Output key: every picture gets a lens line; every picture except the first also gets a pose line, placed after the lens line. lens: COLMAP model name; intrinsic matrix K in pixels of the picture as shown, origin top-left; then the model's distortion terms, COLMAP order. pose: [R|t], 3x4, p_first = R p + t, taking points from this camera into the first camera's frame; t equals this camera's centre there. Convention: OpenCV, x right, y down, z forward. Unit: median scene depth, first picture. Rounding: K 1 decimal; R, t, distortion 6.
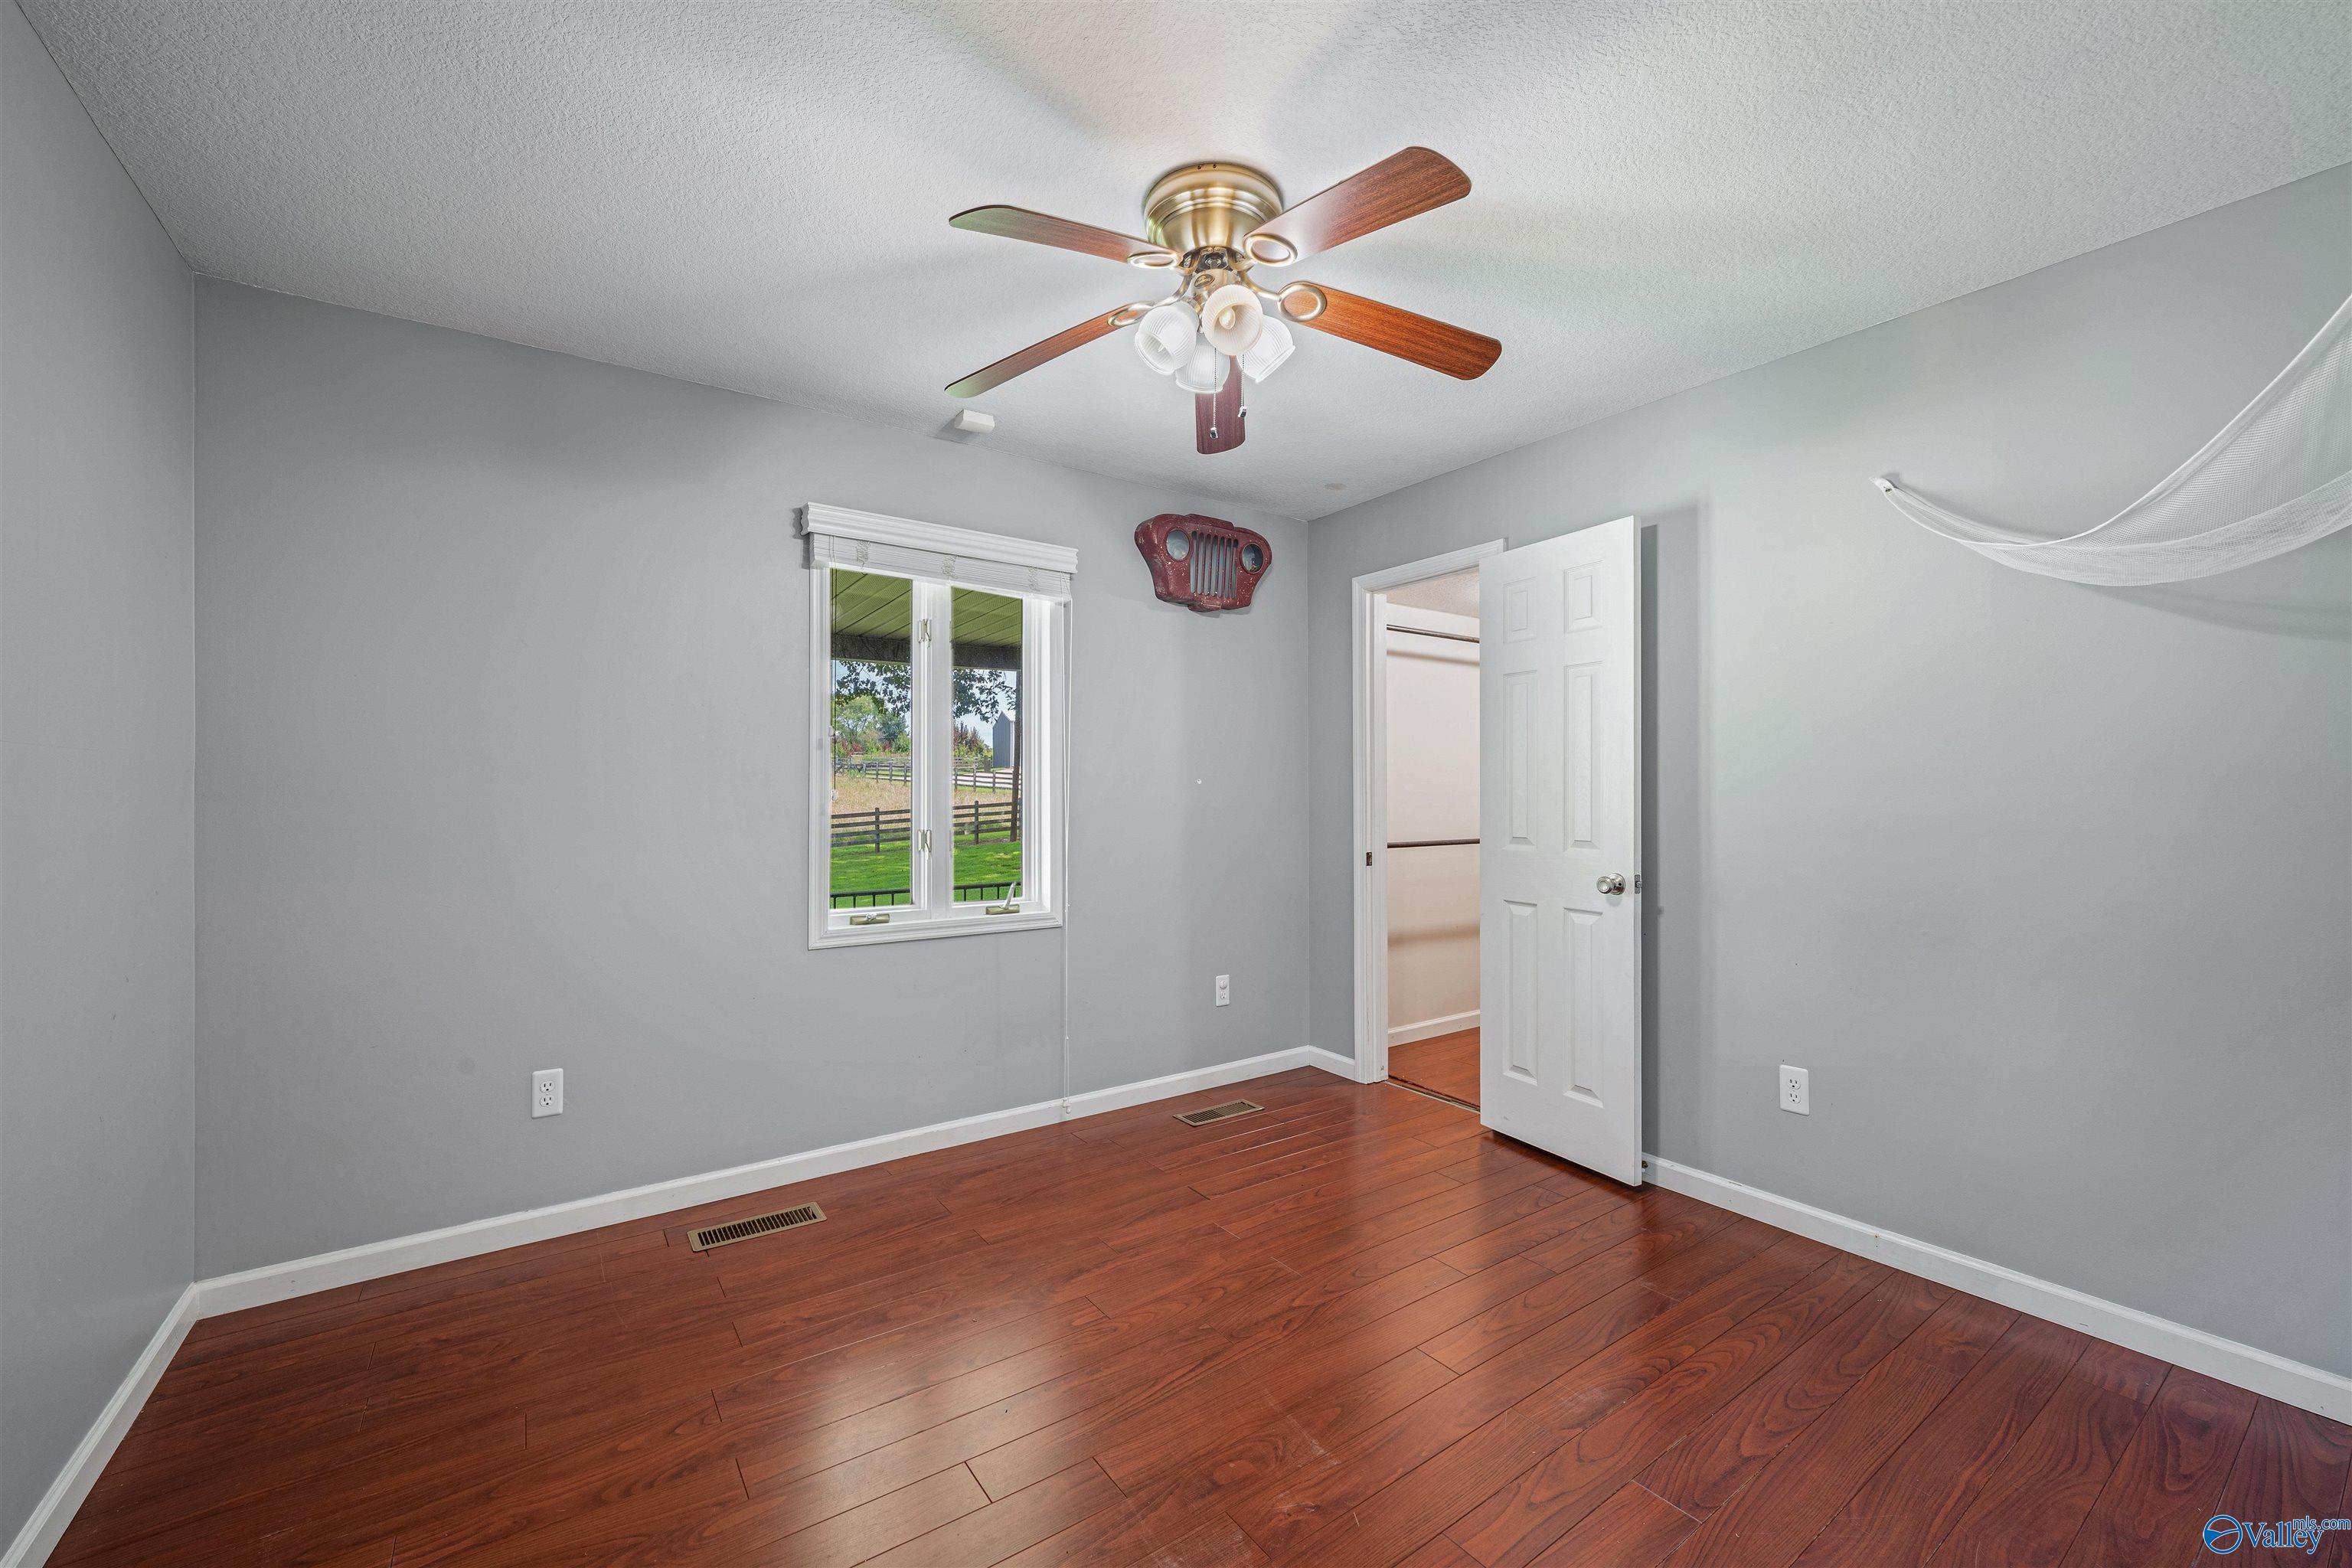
lens RADIAL K [[926.8, 0, 1167.4], [0, 926.8, 806.4], [0, 0, 1]] dist [0.000500, 0.000107]
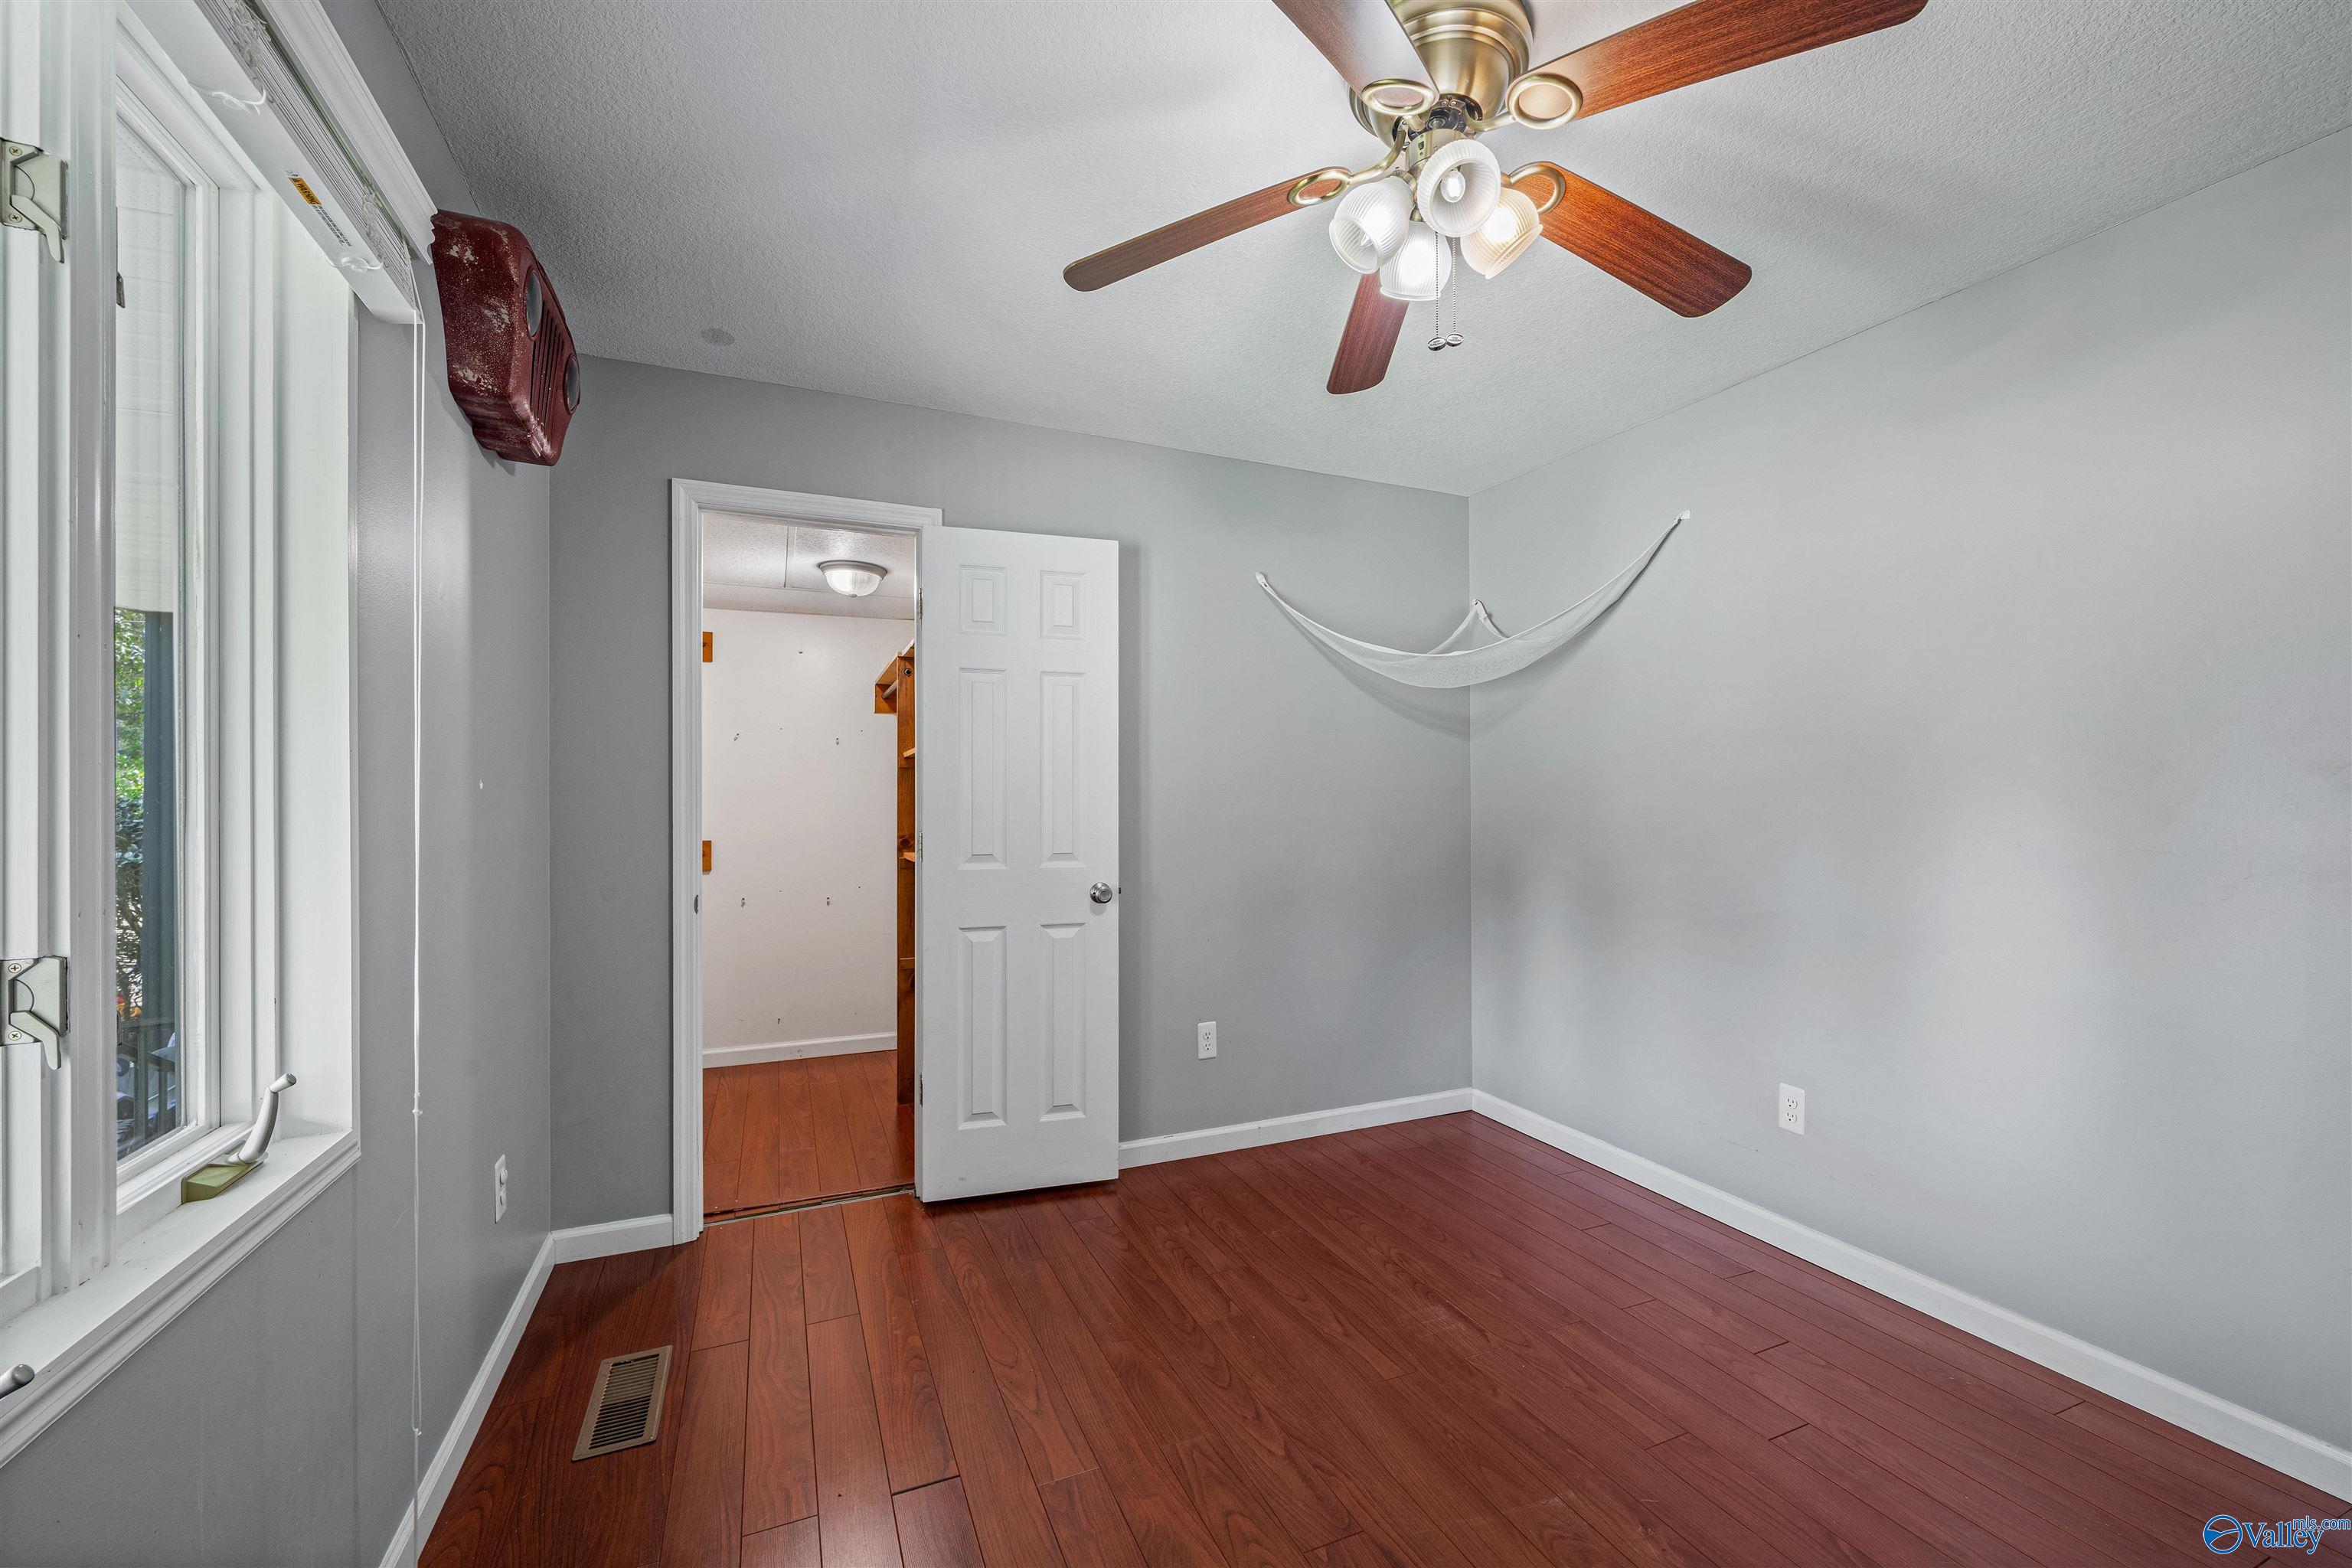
lens RADIAL K [[926.8, 0, 1167.4], [0, 926.8, 806.4], [0, 0, 1]] dist [0.000500, 0.000107]
pose [[0.203319, -0.003826, 0.979105, -0.501546], [0.018486, 0.999829, 0.000068, -0.010376], [-0.978938, 0.018086, 0.203355, 0.711296]]
